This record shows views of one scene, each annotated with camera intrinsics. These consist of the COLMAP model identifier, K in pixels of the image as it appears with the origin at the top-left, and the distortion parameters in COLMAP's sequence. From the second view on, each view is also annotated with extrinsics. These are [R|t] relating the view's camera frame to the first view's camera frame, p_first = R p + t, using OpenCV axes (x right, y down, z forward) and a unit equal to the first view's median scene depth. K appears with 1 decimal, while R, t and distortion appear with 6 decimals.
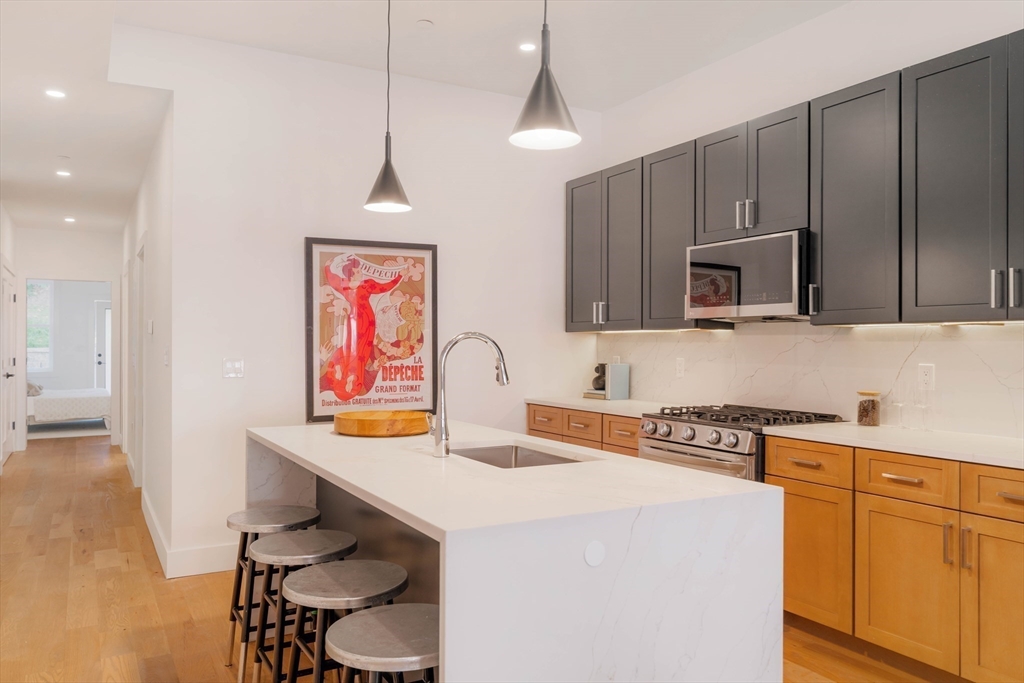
lens RADIAL K [[772.8, 0, 530.5], [0, 772.8, 335.7], [0, 0, 1]] dist [-0.002060, -0.007012]
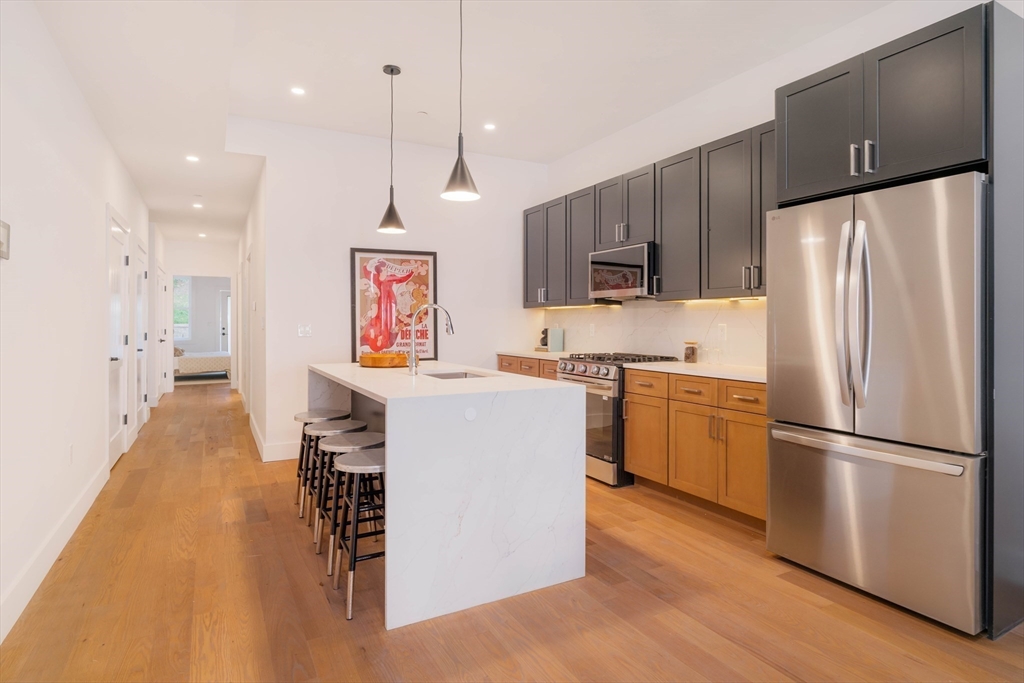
lens RADIAL K [[571.1, 0, 534.8], [0, 571.1, 317.1], [0, 0, 1]] dist [-0.006206, -0.001242]
pose [[0.999934, -0.003845, -0.010800, 0.108390], [0.003862, 0.999991, 0.001570, 0.015007], [0.010794, -0.001612, 0.999940, -0.179607]]
